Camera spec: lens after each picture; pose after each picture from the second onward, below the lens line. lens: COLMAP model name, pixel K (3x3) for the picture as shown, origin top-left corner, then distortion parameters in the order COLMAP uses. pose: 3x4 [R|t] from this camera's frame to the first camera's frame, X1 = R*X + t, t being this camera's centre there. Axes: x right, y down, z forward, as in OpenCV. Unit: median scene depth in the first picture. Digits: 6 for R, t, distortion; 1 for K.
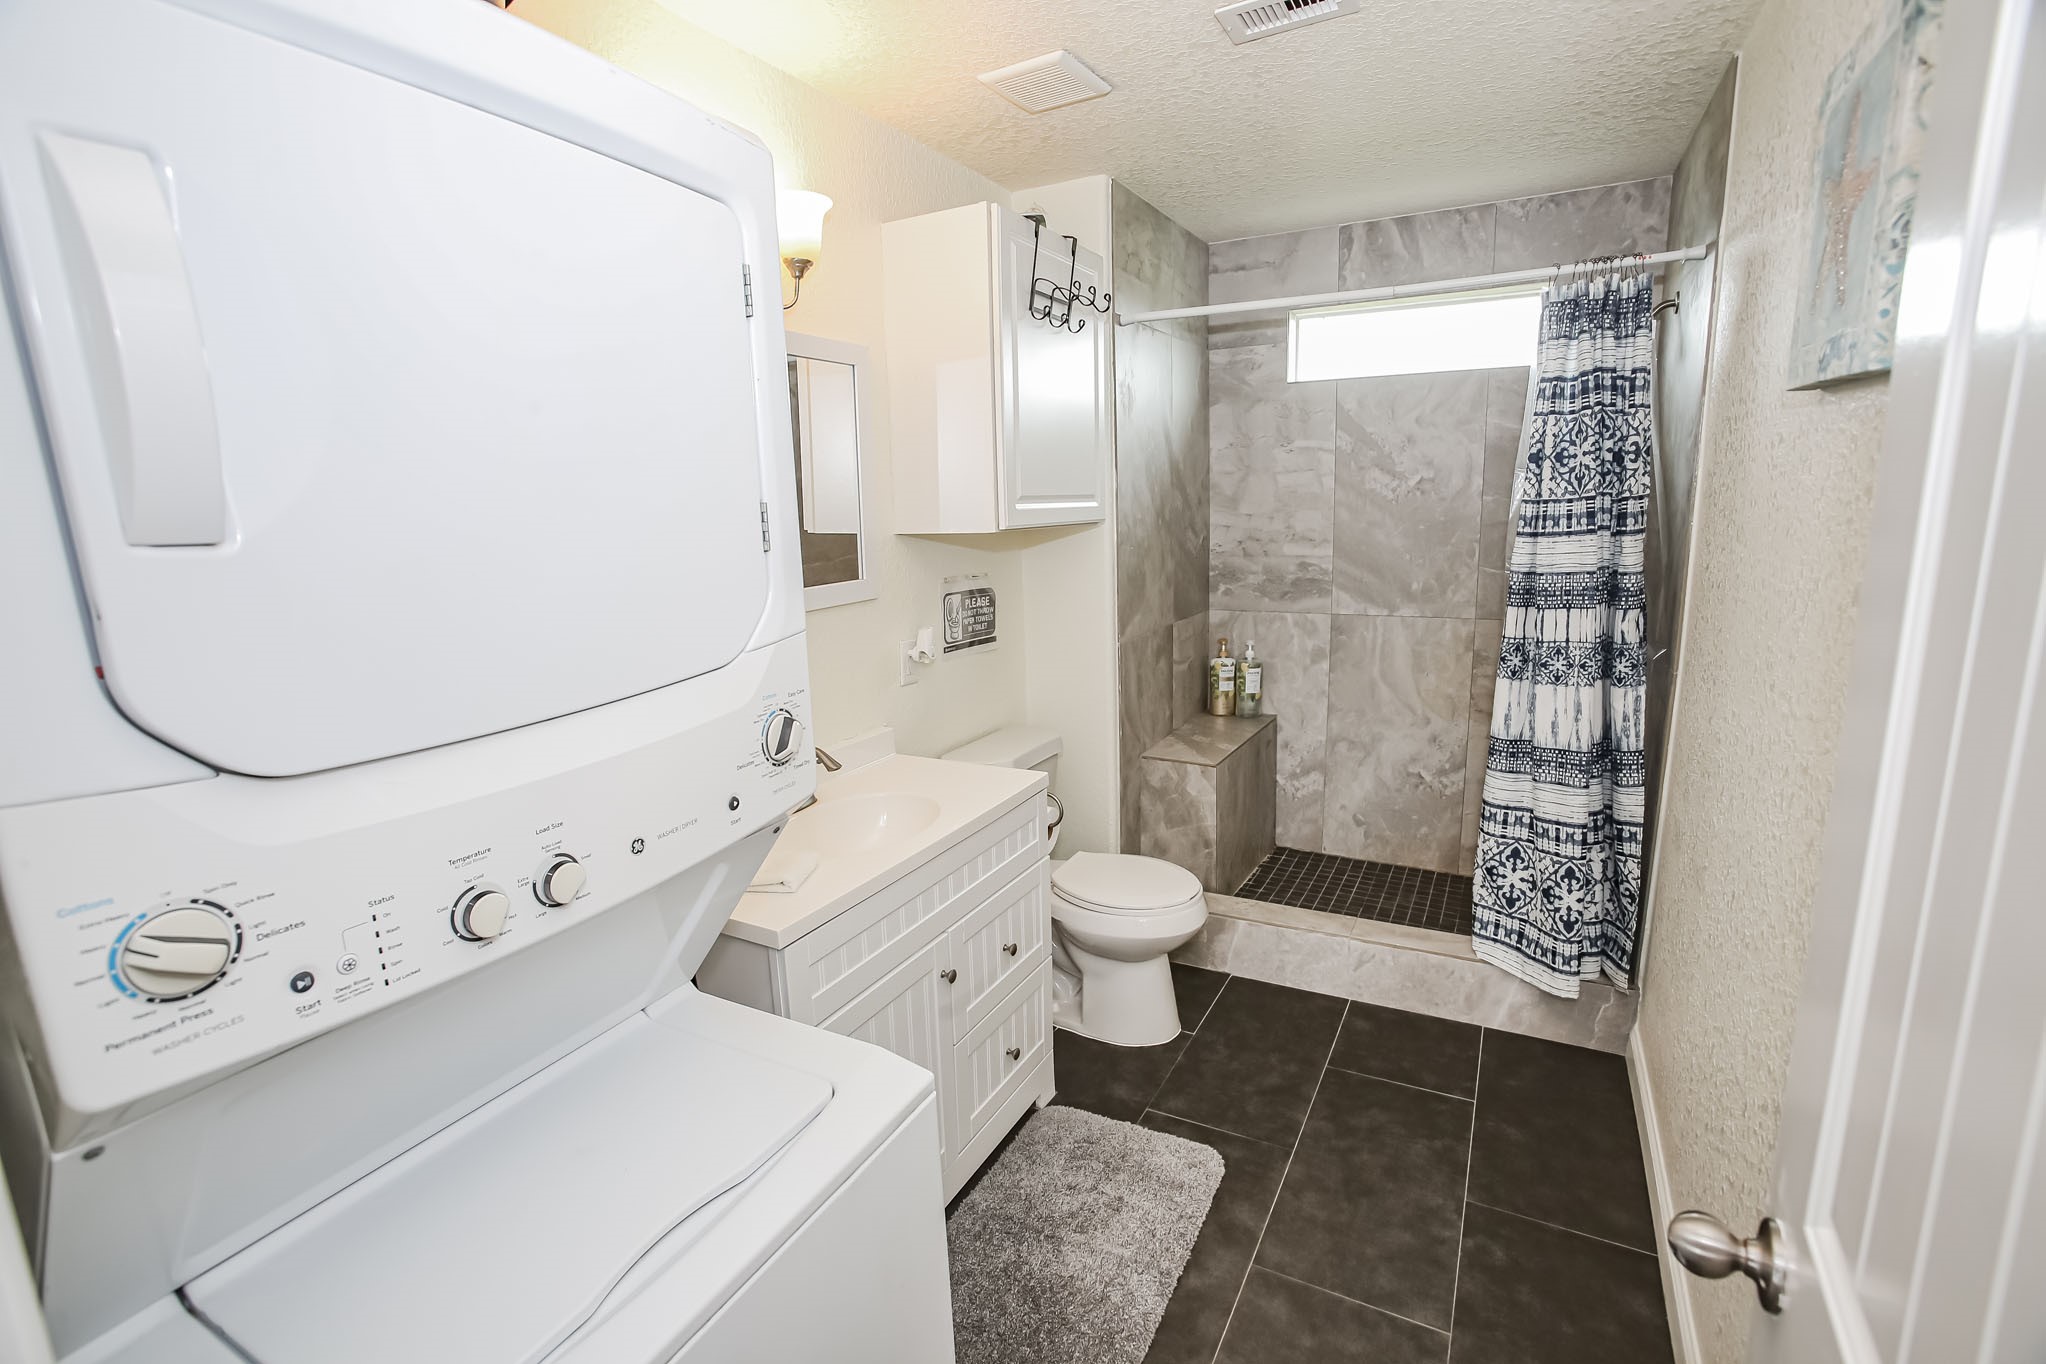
lens RADIAL K [[936.6, 0, 1005.3], [0, 936.6, 682.1], [0, 0, 1]] dist [-0.074032, 0.032172]
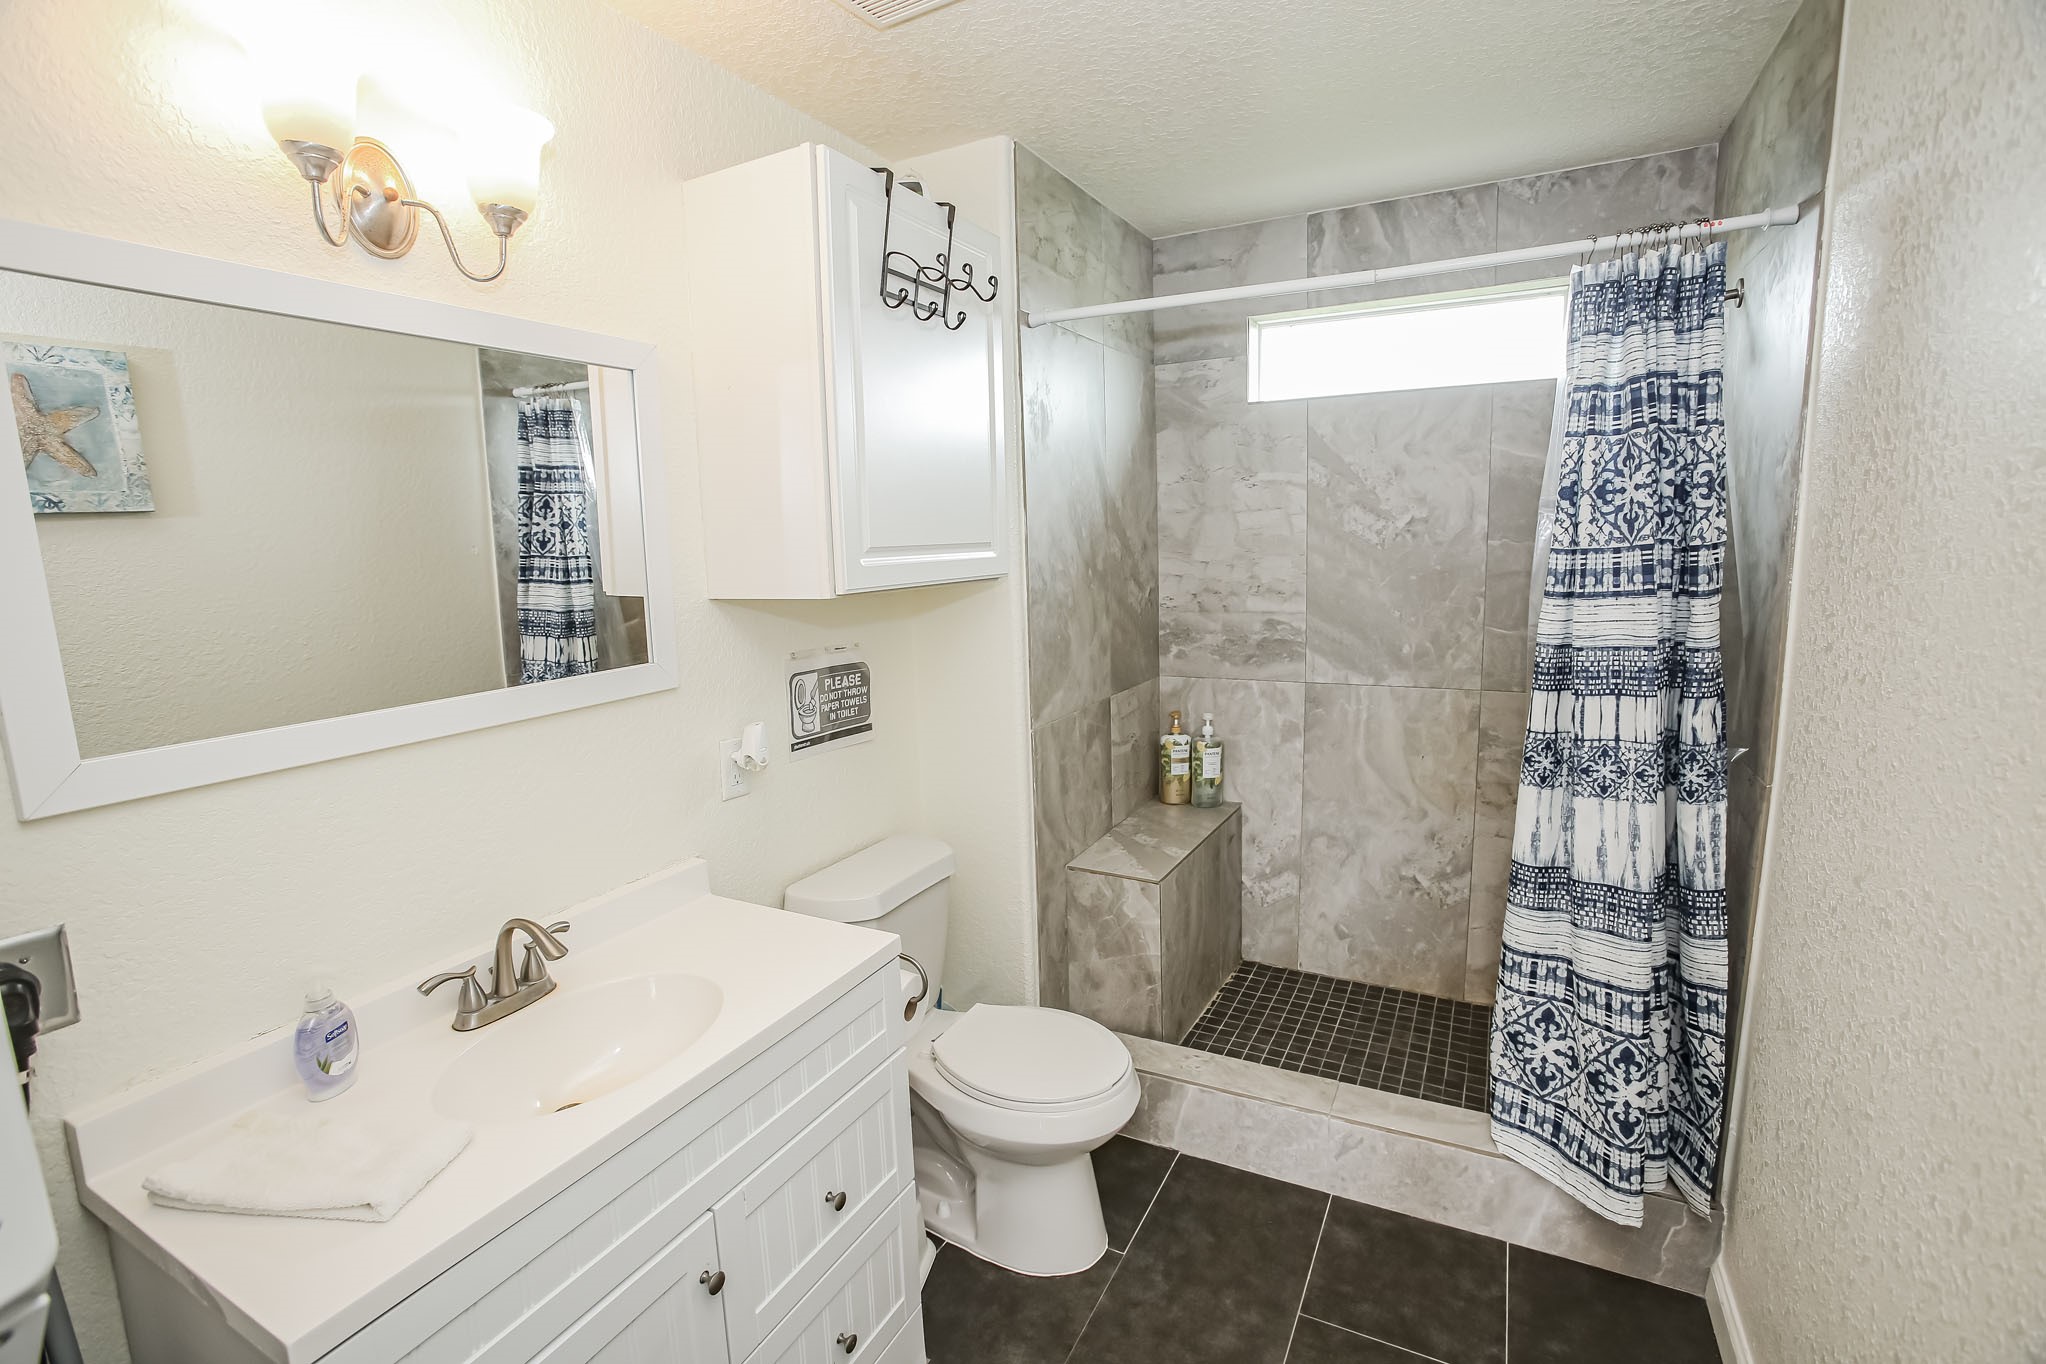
lens RADIAL K [[936.6, 0, 1005.3], [0, 936.6, 682.1], [0, 0, 1]] dist [-0.074032, 0.032172]
pose [[0.999886, -0.003445, 0.014732, 0.093244], [0.003991, 0.999302, -0.037140, -0.055876], [-0.014594, 0.037194, 0.999201, 0.229465]]
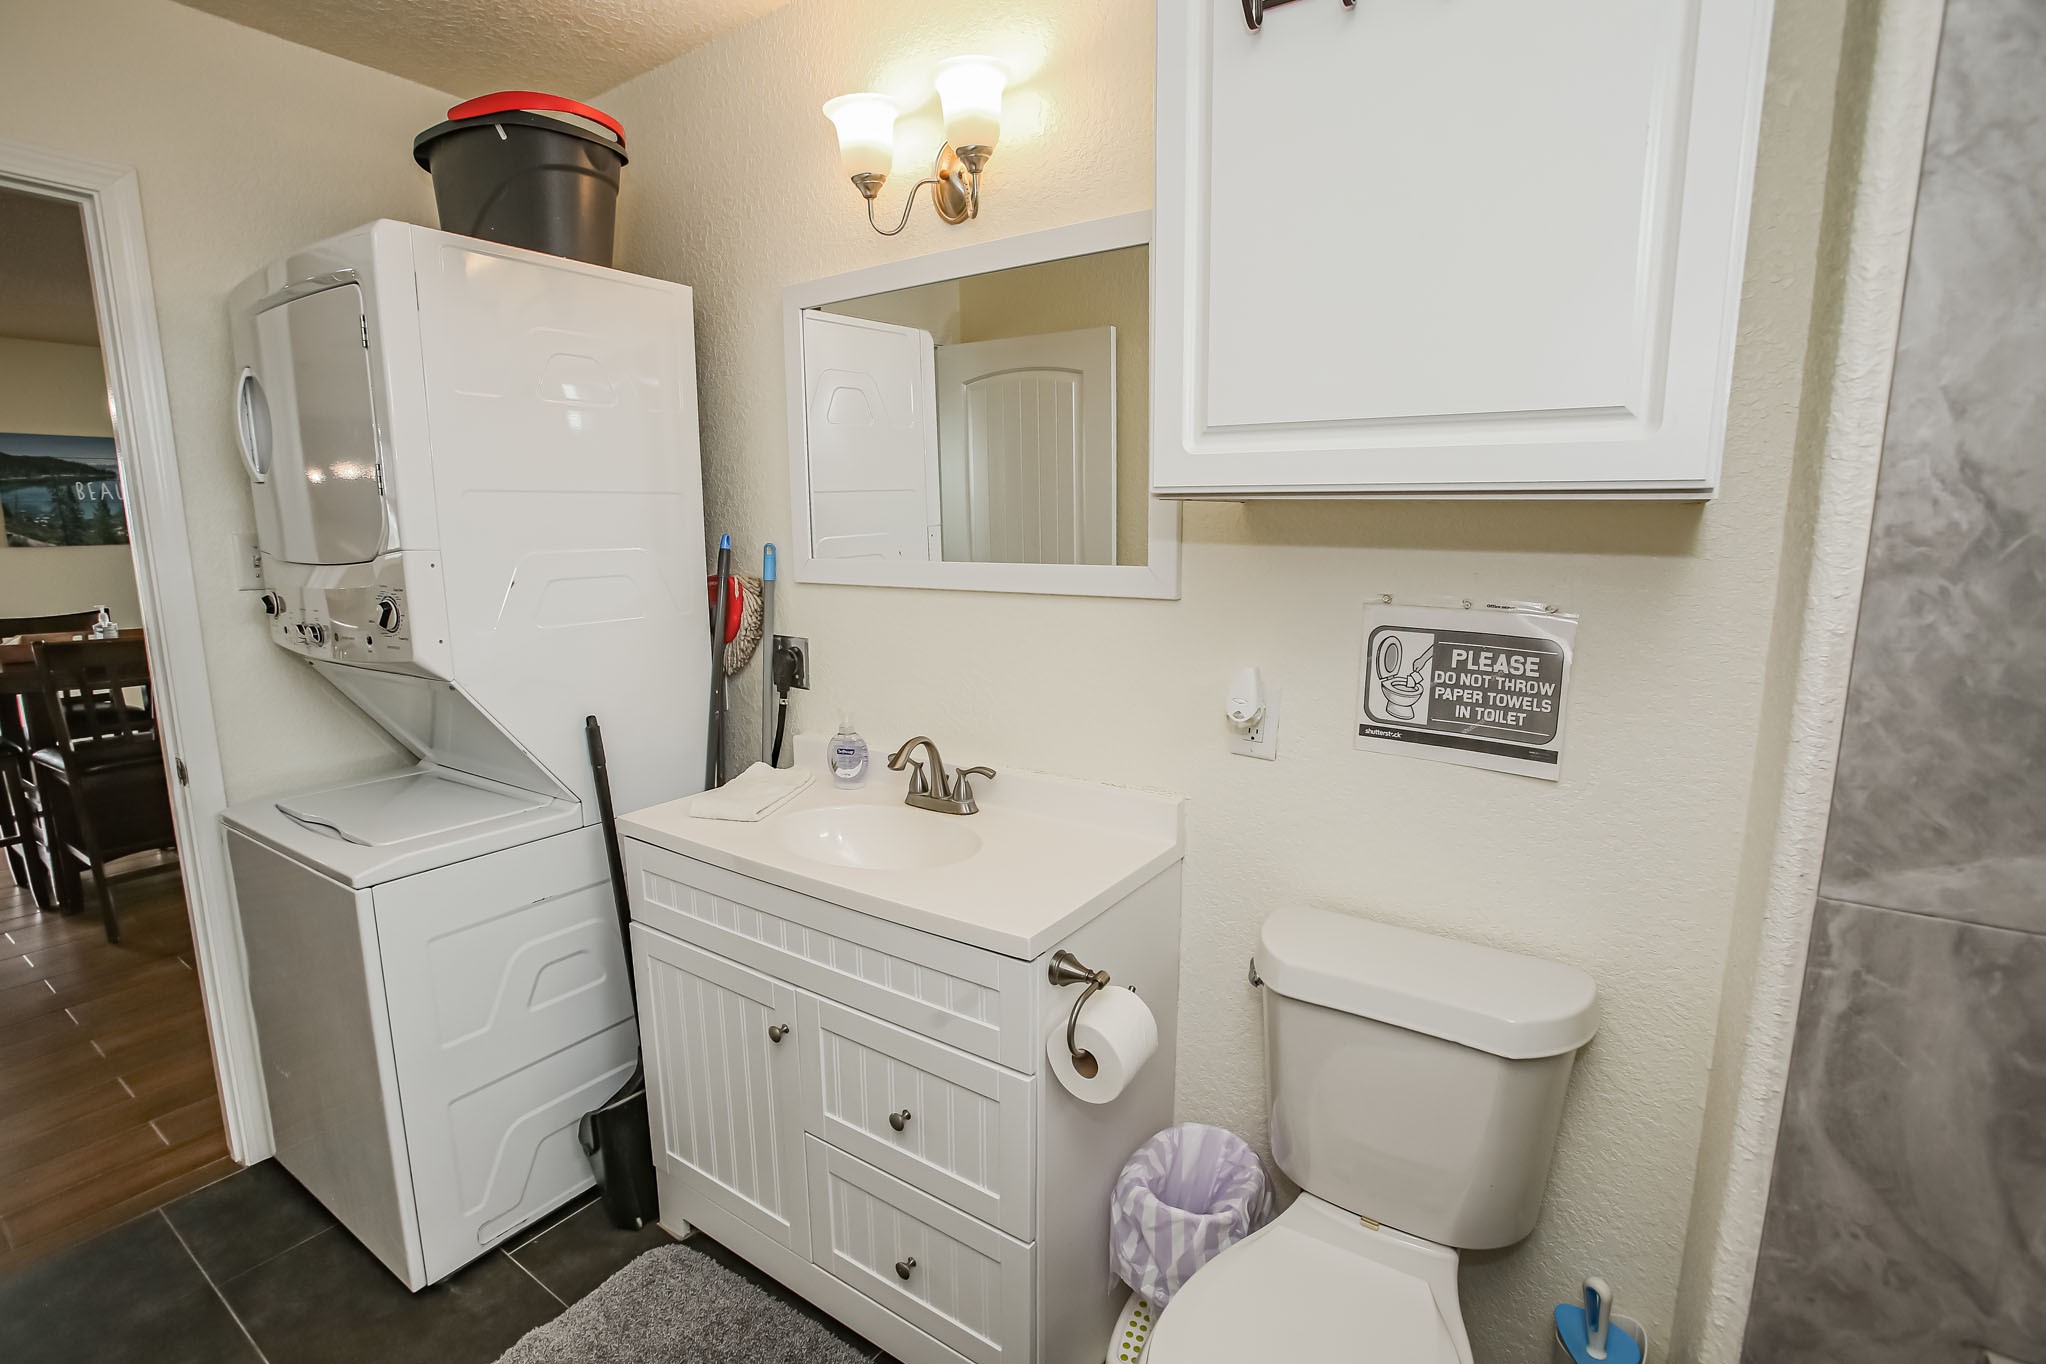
lens RADIAL K [[936.6, 0, 1005.3], [0, 936.6, 682.1], [0, 0, 1]] dist [-0.074032, 0.032172]
pose [[-0.096800, 0.194788, -0.976057, 0.445154], [-0.186514, 0.959740, 0.210029, -0.127203], [0.977672, 0.202379, -0.056572, 0.793522]]
